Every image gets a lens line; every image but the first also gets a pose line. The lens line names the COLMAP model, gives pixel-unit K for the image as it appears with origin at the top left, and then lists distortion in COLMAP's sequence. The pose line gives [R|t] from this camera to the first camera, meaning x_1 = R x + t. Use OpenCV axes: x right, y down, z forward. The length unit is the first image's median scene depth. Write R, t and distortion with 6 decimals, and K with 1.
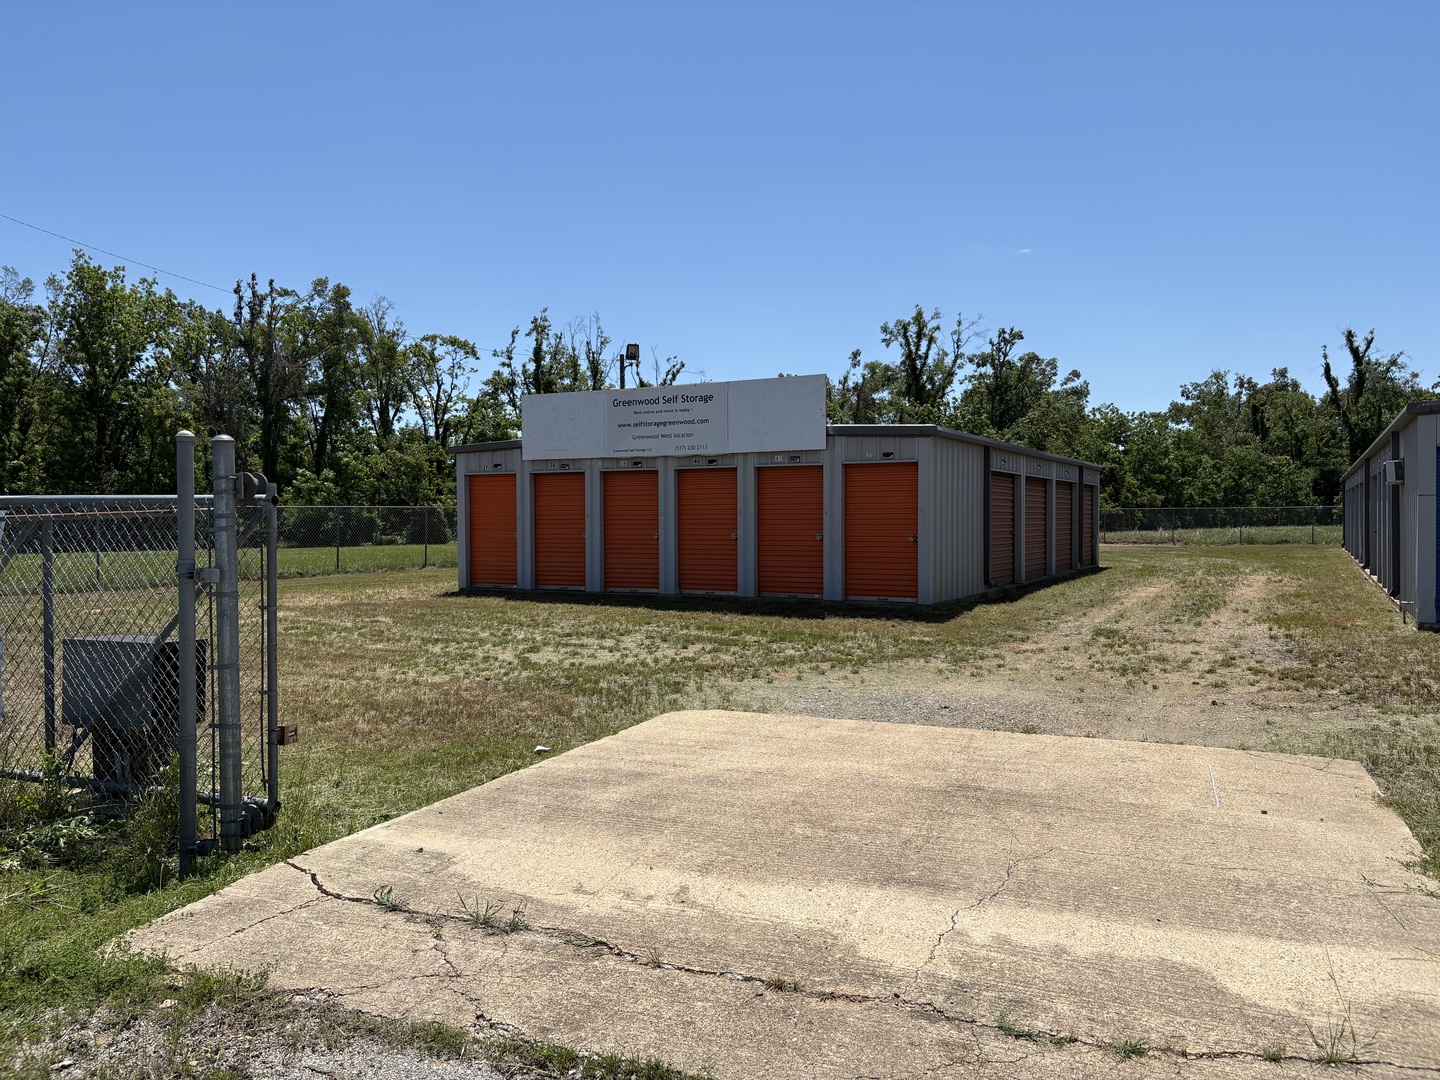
lens RADIAL K [[1088.8, 0, 709.5], [0, 1088.8, 537.9], [0, 0, 1]] dist [0.025651, -0.001763]
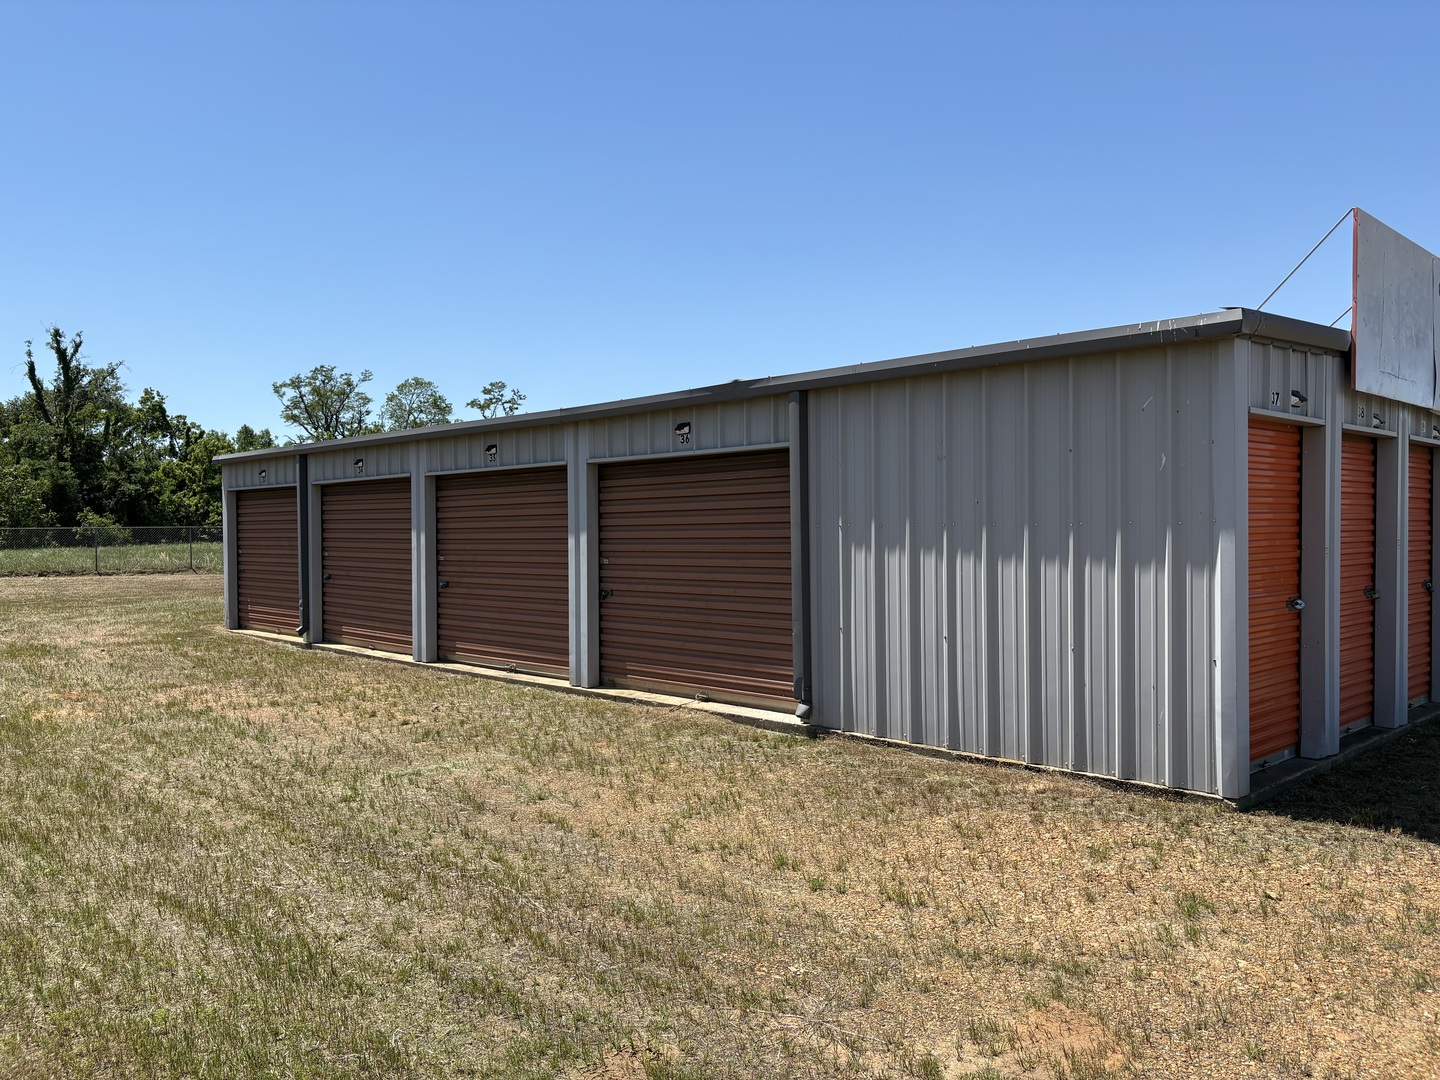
lens RADIAL K [[1087.2, 0, 727.9], [0, 1087.2, 541.3], [0, 0, 1]] dist [0.063946, -0.070948]
pose [[0.300430, -0.009585, 0.953756, -0.115763], [0.023244, 0.999726, 0.002725, -0.005599], [-0.953521, 0.021350, 0.300571, 0.219829]]
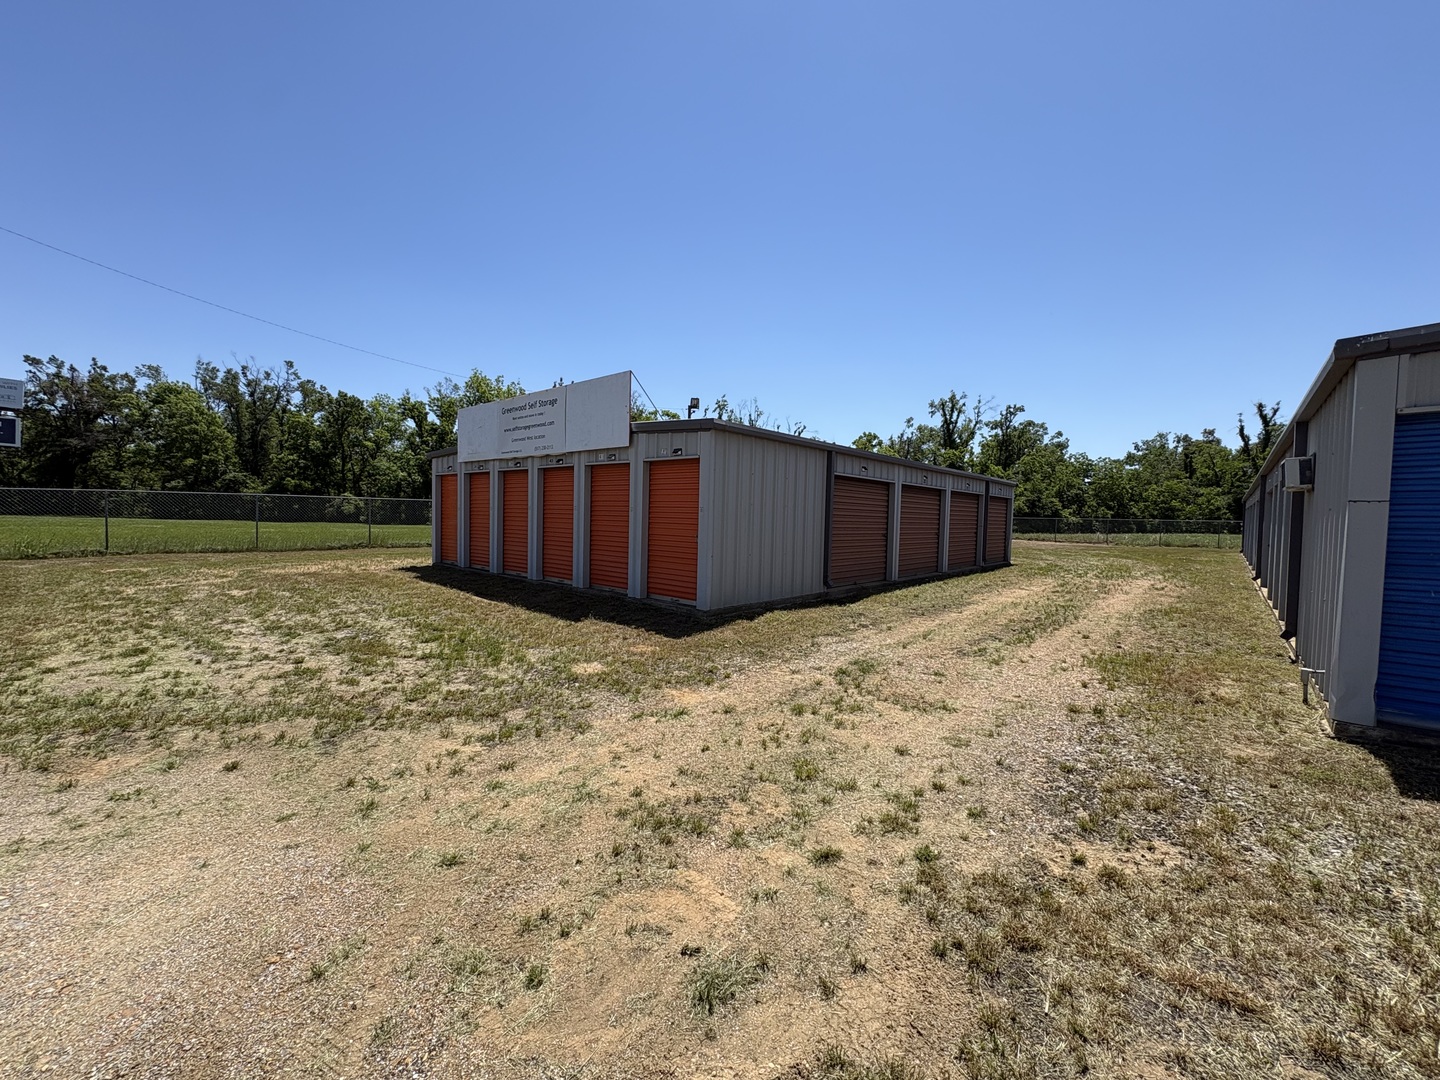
lens RADIAL K [[573.2, 0, 721.9], [0, 573.2, 539.8], [0, 0, 1]] dist [0.000623, -0.000745]
pose [[0.974860, 0.037551, -0.219633, 0.053802], [-0.032419, 0.999112, 0.026925, -0.002216], [0.220449, -0.019128, 0.975211, 0.087308]]
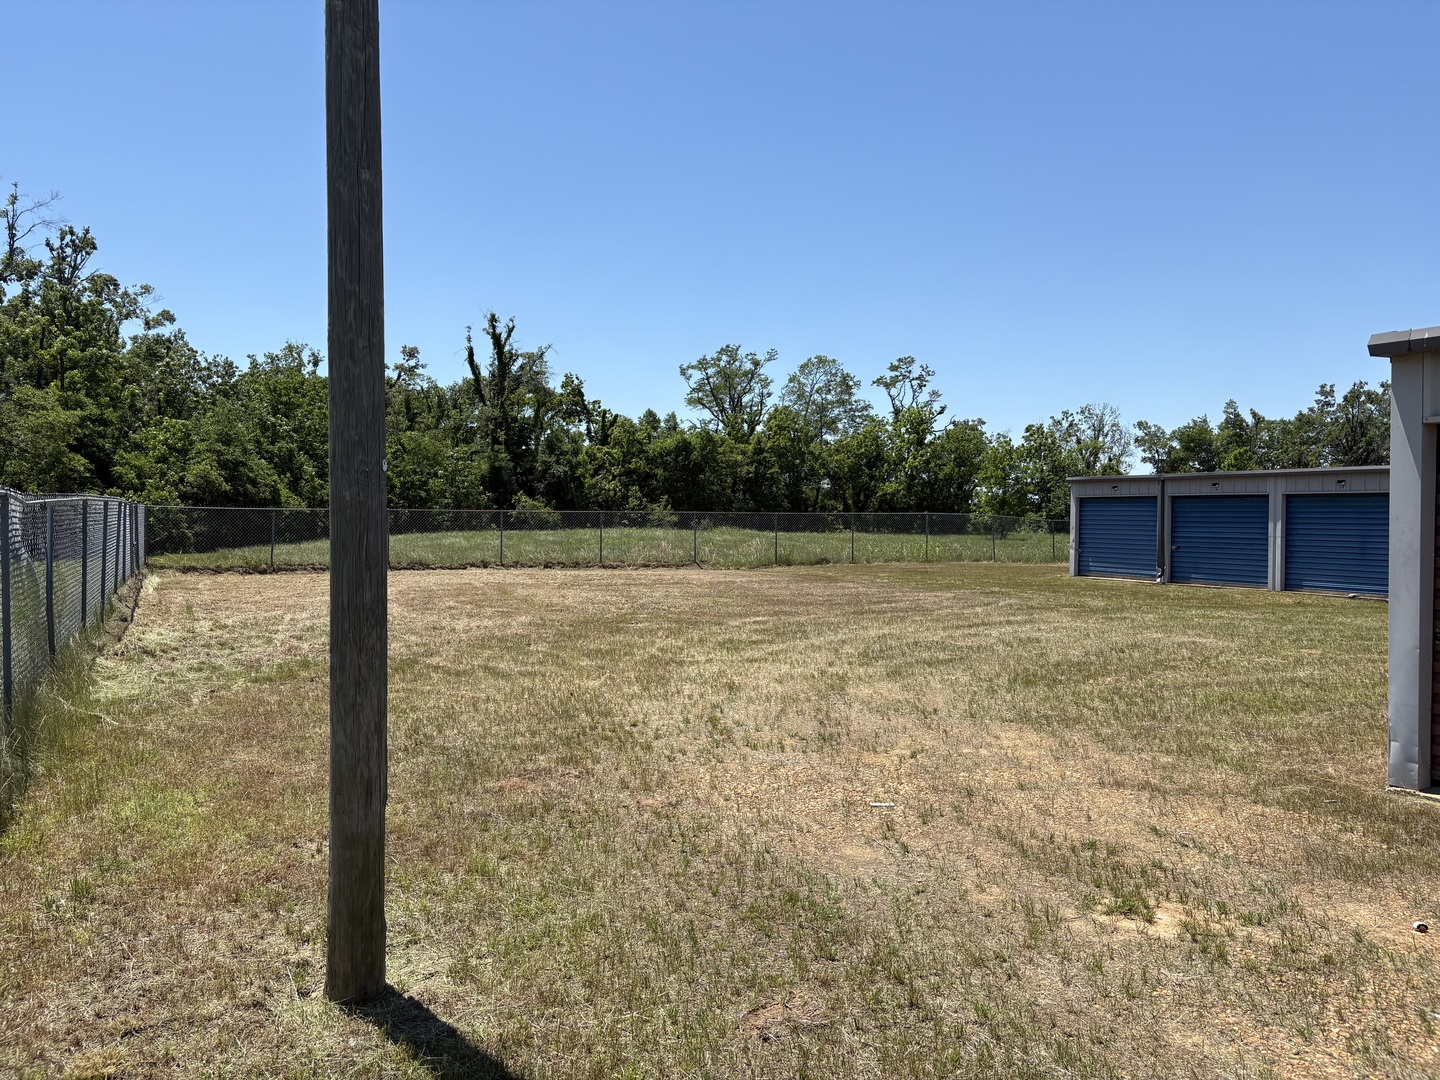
lens RADIAL K [[1086.4, 0, 706.3], [0, 1086.4, 543.7], [0, 0, 1]] dist [0.094048, -0.132793]
pose [[0.583688, -0.009277, 0.811925, -0.052891], [0.001478, 0.999945, 0.010363, -0.008218], [-0.811976, -0.004849, 0.583670, 0.339290]]
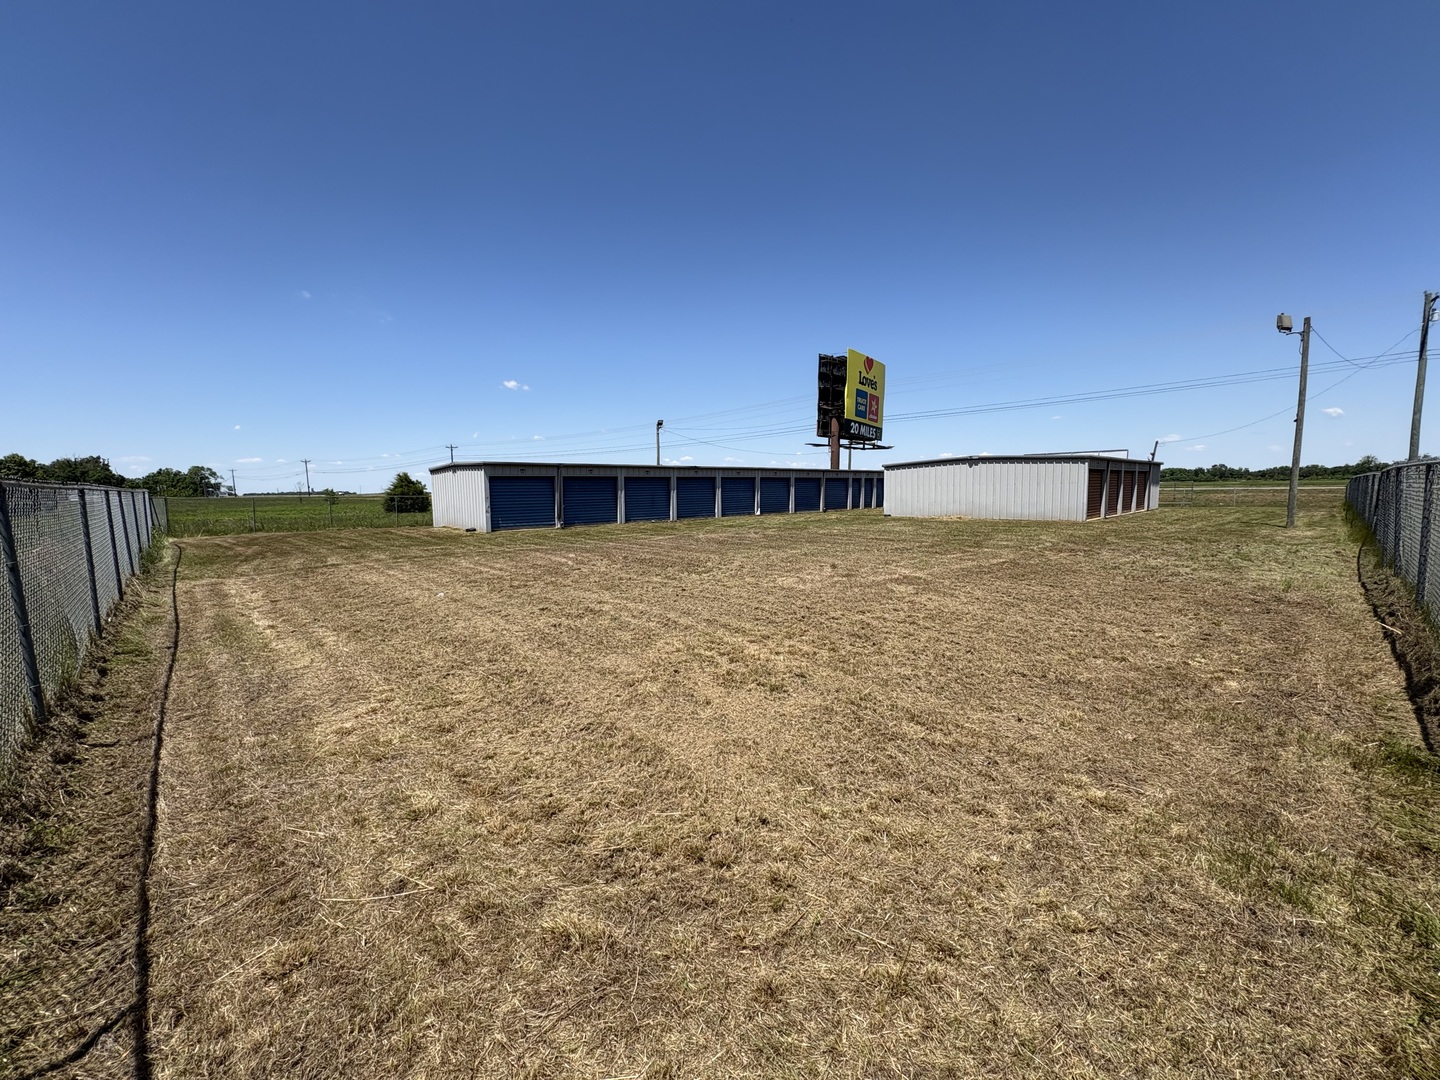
lens RADIAL K [[573.0, 0, 722.2], [0, 573.0, 539.4], [0, 0, 1]] dist [0.000469, -0.000517]
pose [[-0.954644, -0.007580, 0.297652, 0.100802], [0.024978, 0.994113, 0.105428, -0.014868], [-0.296699, 0.108081, -0.948835, 0.620932]]
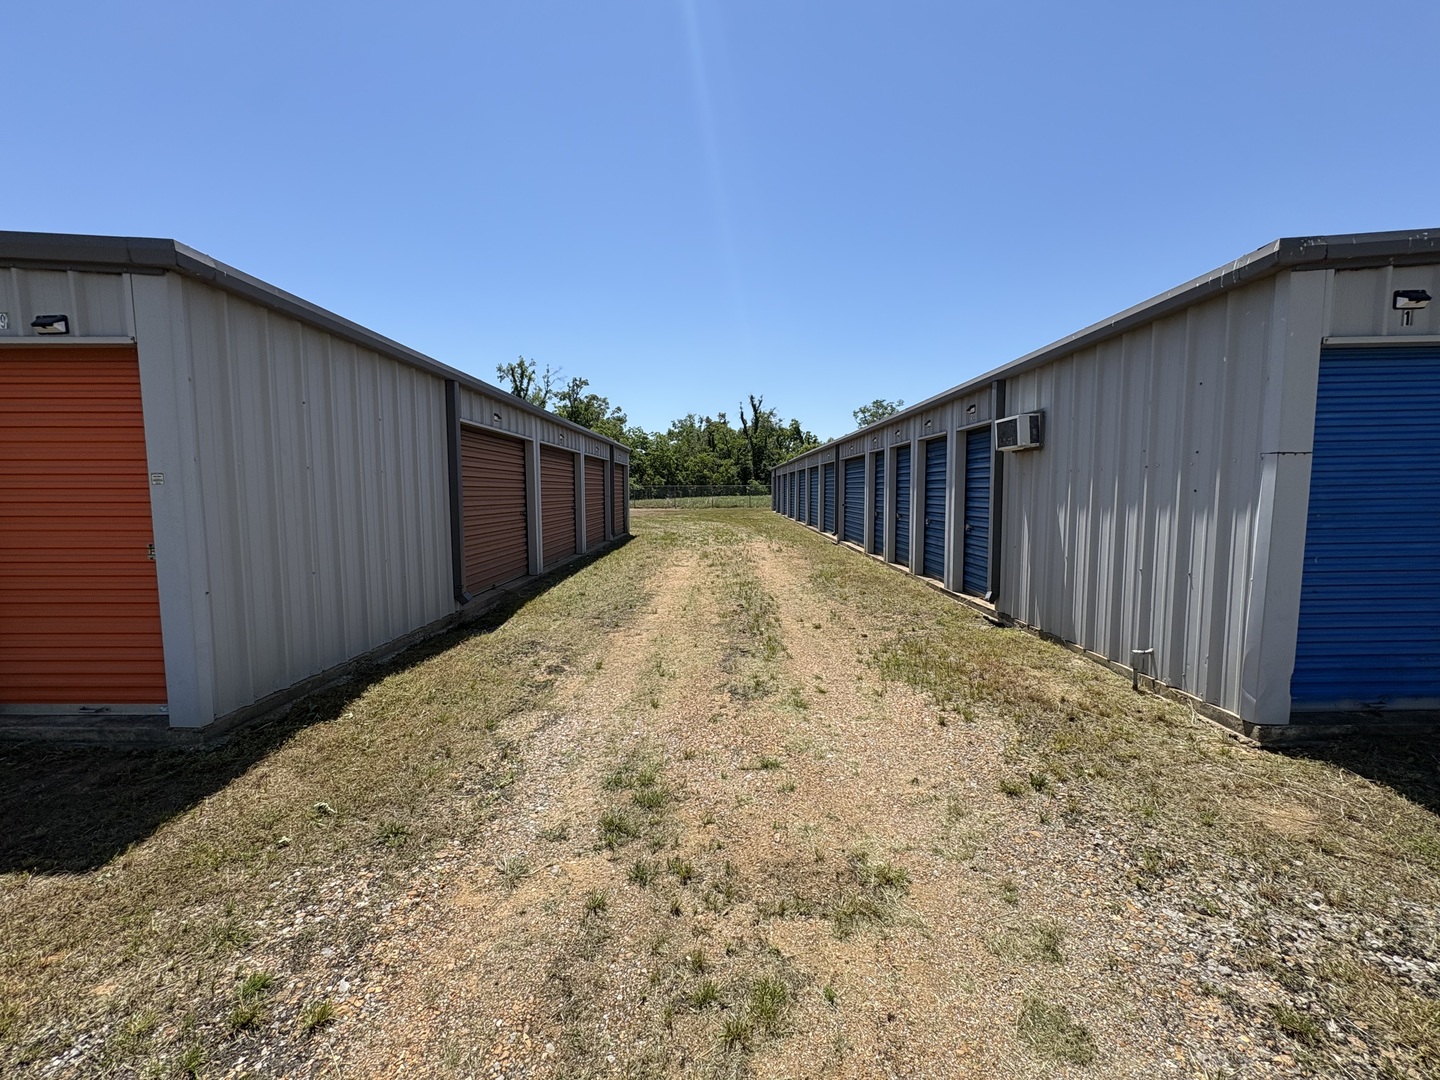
lens RADIAL K [[573.2, 0, 721.9], [0, 573.2, 539.8], [0, 0, 1]] dist [0.000623, -0.000745]
pose [[0.879401, -0.038210, 0.474545, 0.045216], [0.006591, 0.997656, 0.068116, -0.002855], [-0.476035, -0.056773, 0.877592, 0.123289]]
